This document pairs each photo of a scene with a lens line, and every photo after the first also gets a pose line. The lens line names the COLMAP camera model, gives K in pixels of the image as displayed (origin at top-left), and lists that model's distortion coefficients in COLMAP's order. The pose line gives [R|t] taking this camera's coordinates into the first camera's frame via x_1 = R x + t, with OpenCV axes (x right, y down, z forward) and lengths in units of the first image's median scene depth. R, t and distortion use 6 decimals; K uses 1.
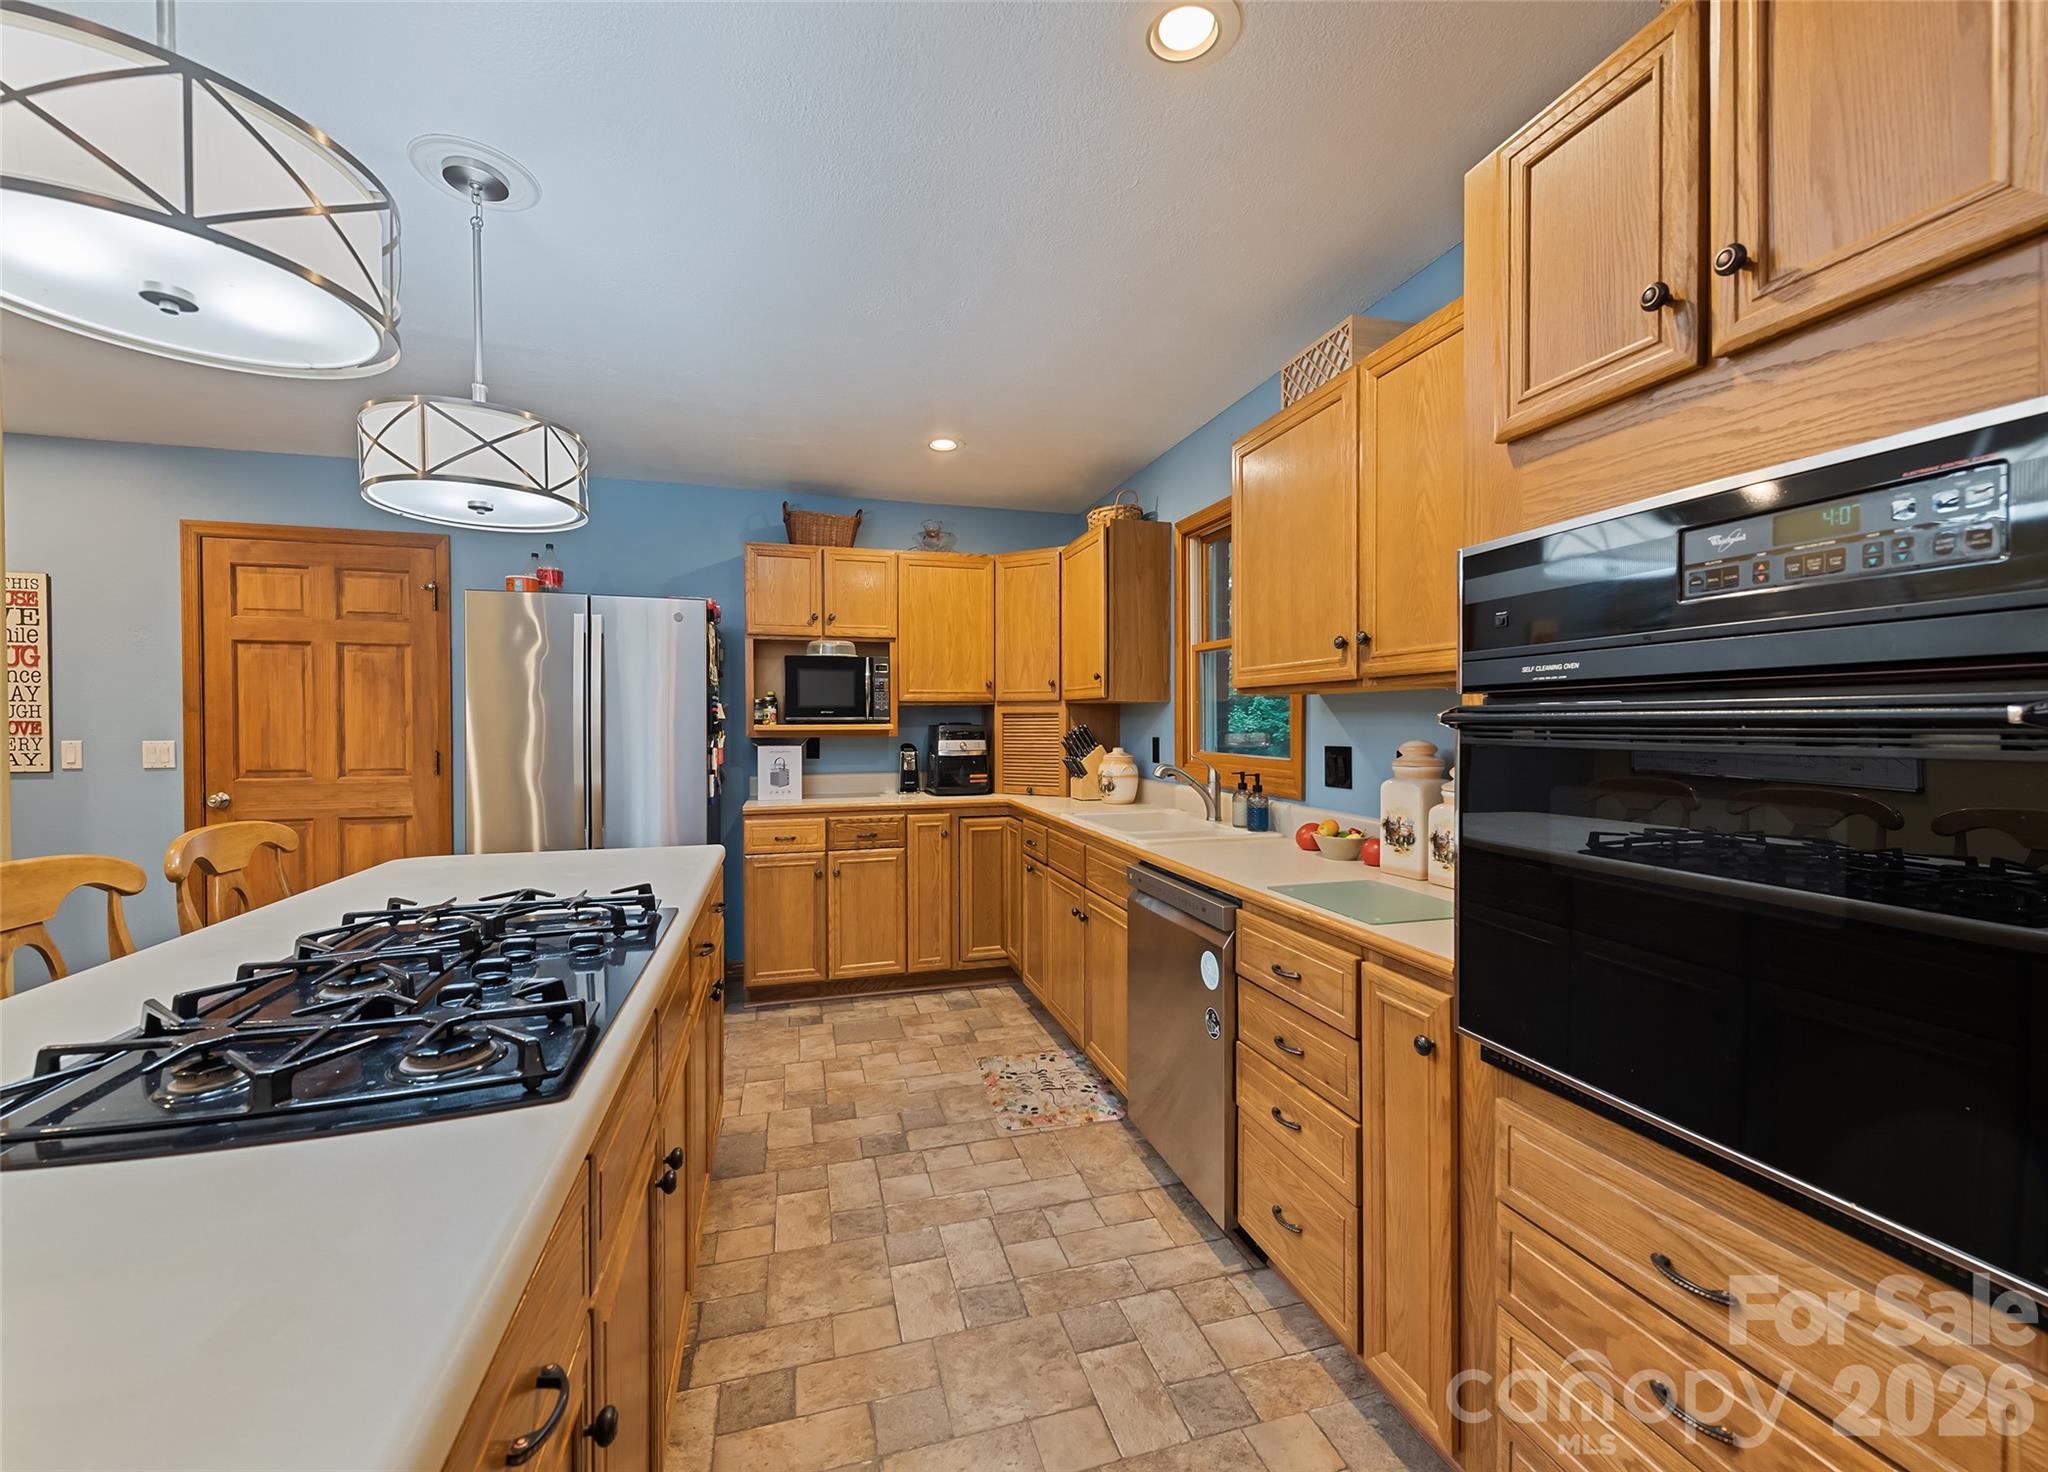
lens RADIAL K [[810.1, 0, 1023.8], [0, 810.1, 733.6], [0, 0, 1]] dist [0.015381, -0.005259]
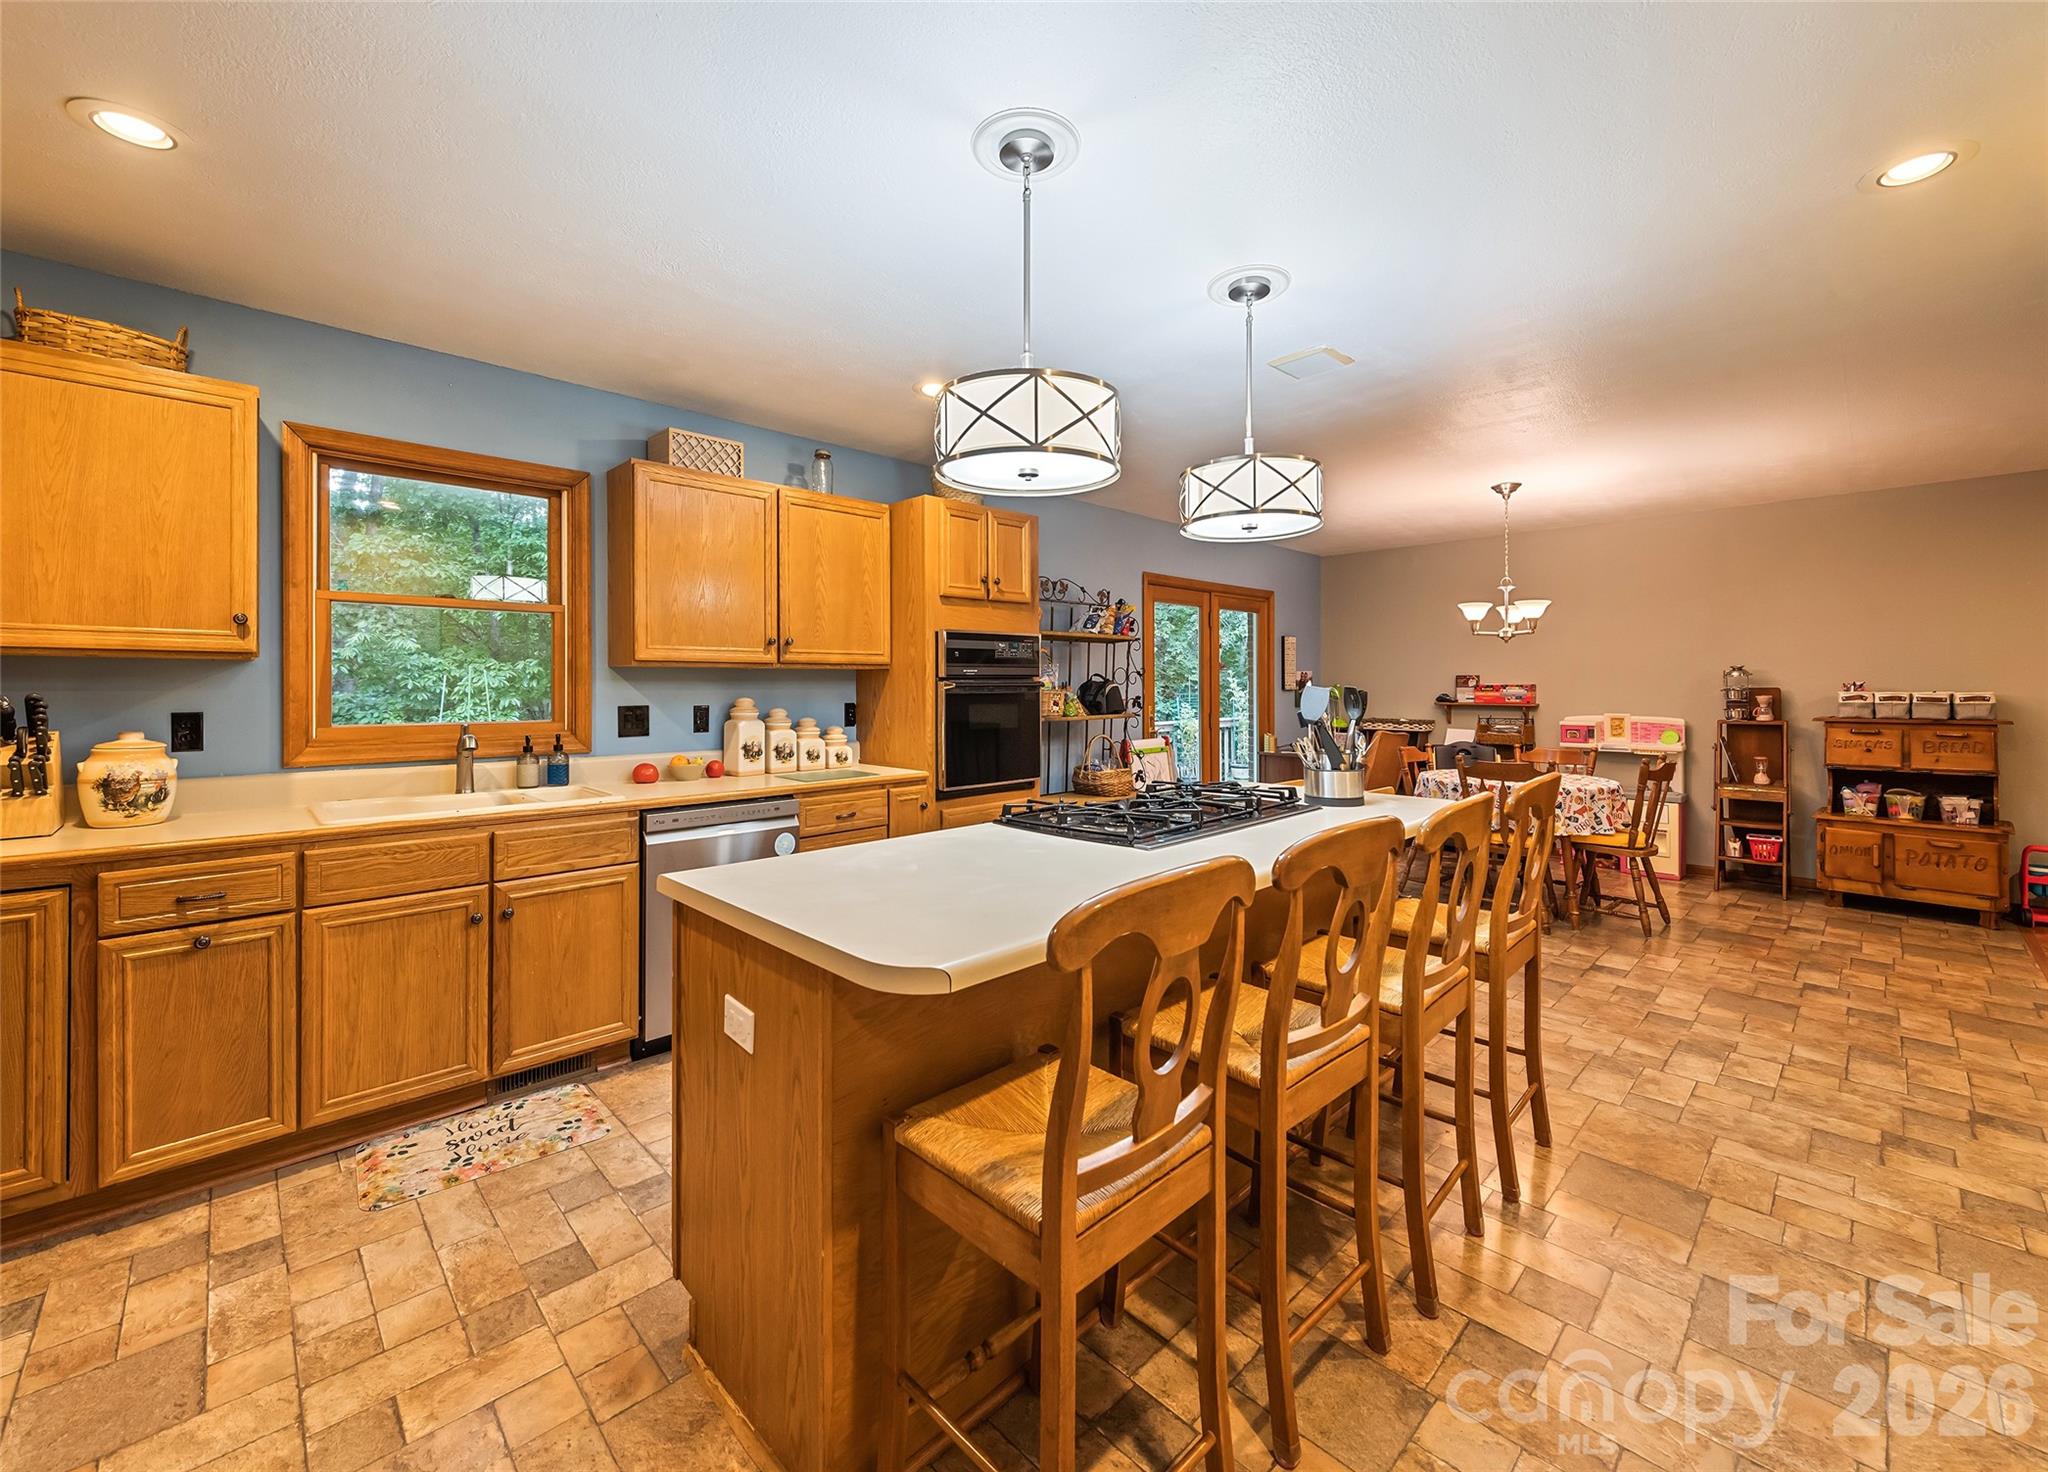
lens RADIAL K [[810.1, 0, 1025.4], [0, 810.1, 687.1], [0, 0, 1]] dist [0.015381, -0.005259]
pose [[-0.469273, 0.002406, 0.883050, -0.759571], [0.017405, 0.999827, 0.006526, -0.008925], [-0.882881, 0.018432, -0.469234, 0.726711]]
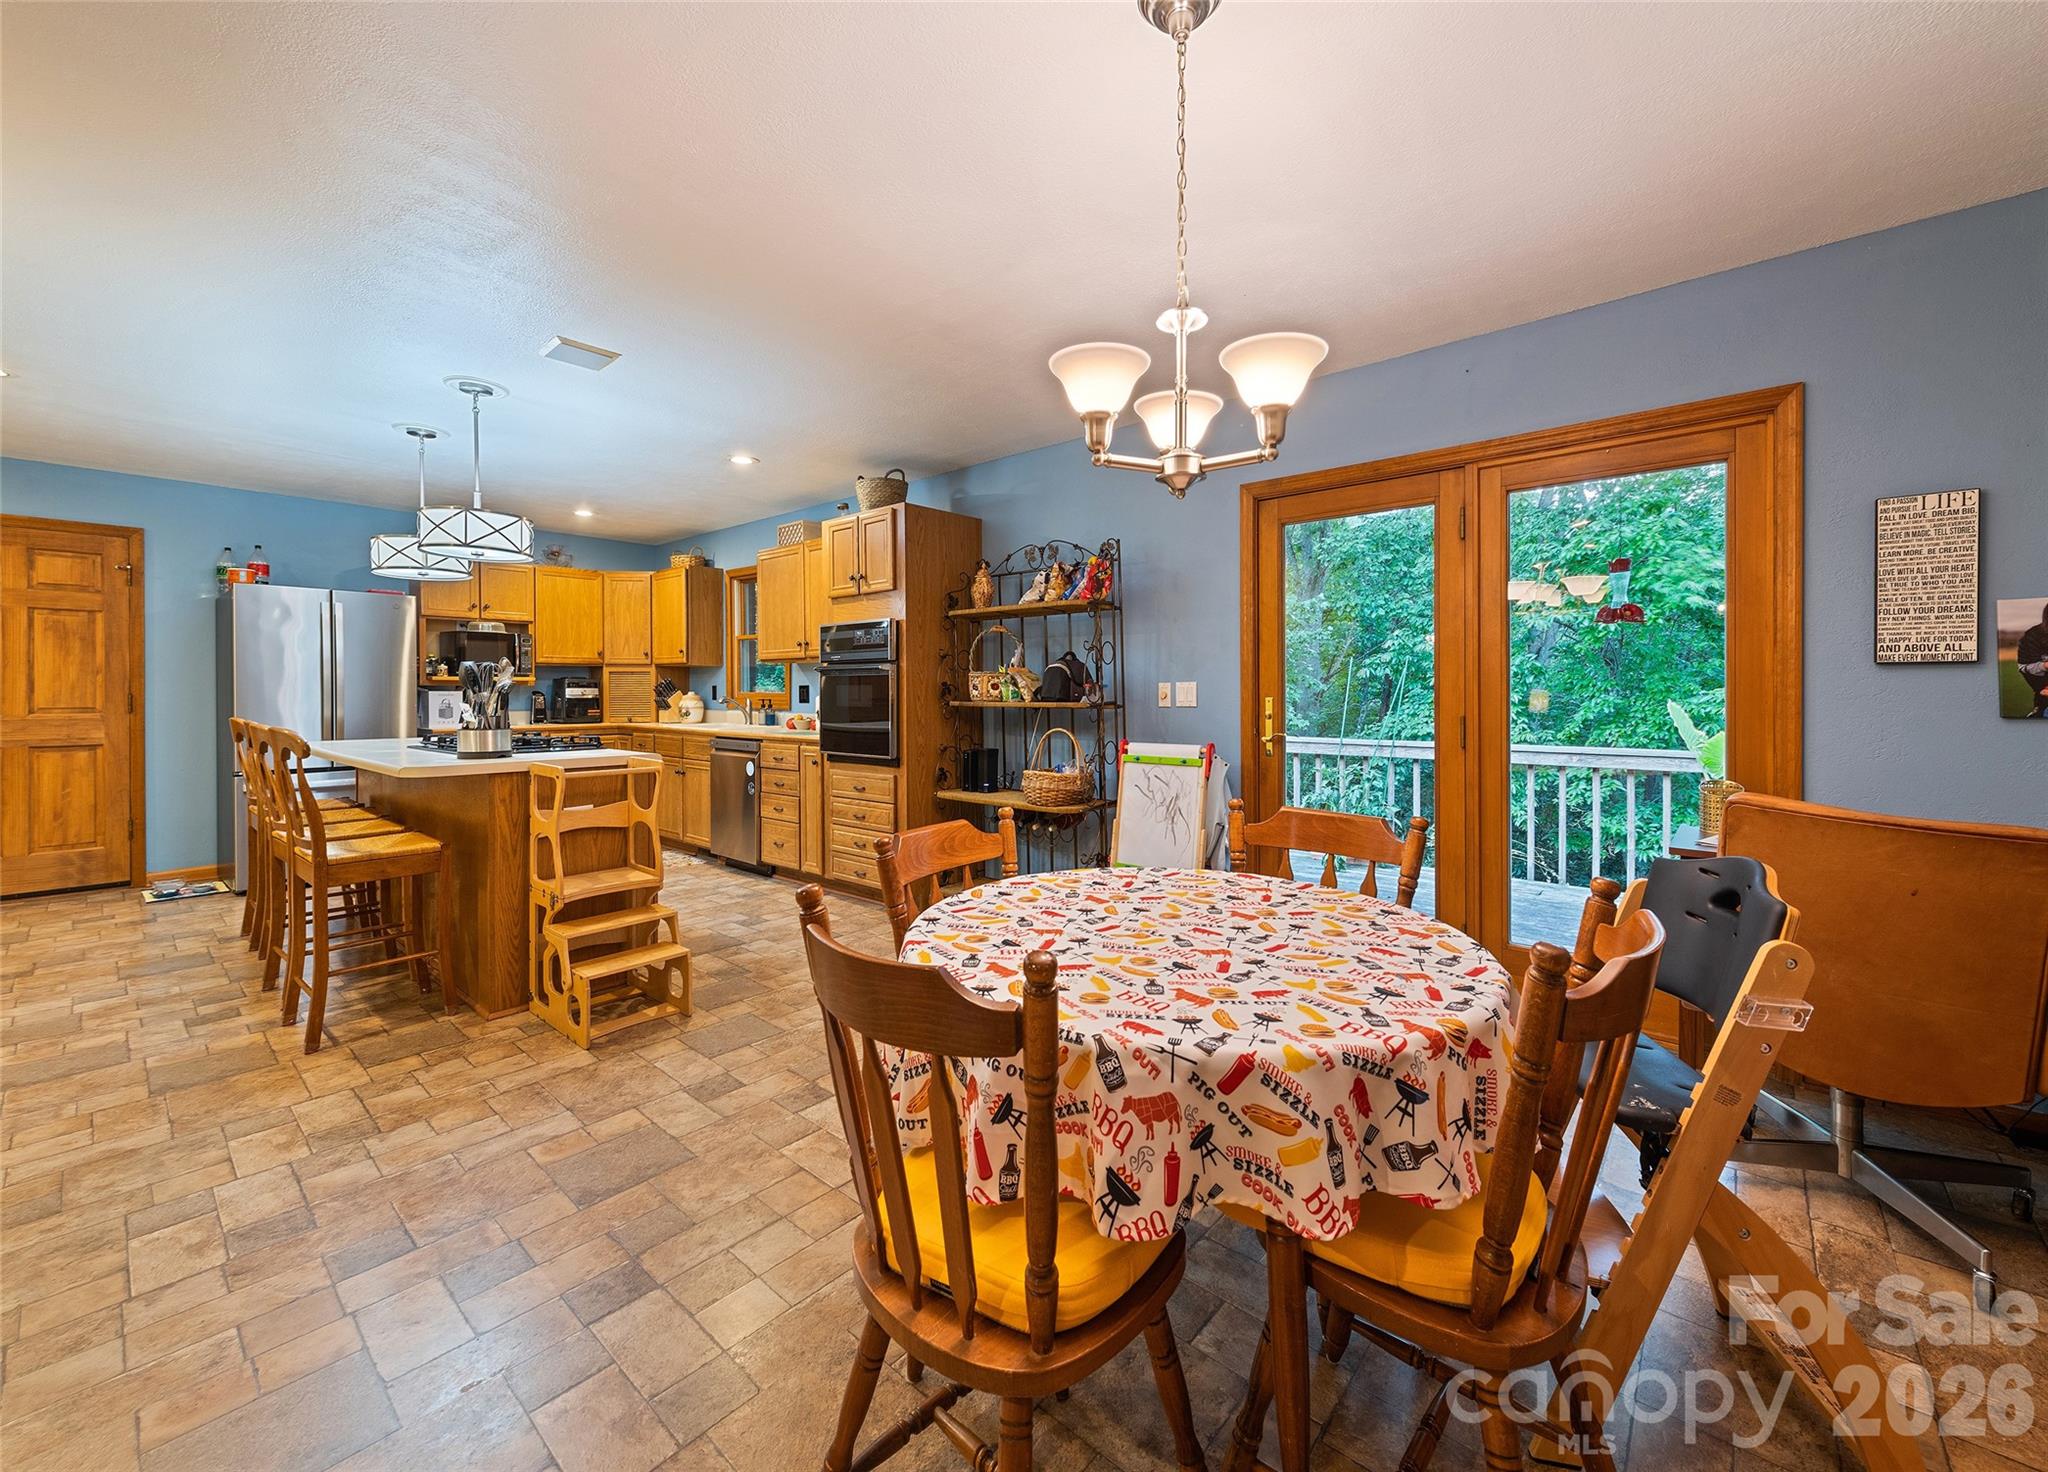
lens RADIAL K [[810.1, 0, 1028.3], [0, 810.1, 700.1], [0, 0, 1]] dist [0.015381, -0.005259]
pose [[0.837536, -0.005440, 0.546356, -0.242712], [0.007410, 0.999972, -0.001403, 0.045701], [-0.546332, 0.005224, 0.837552, -0.909096]]
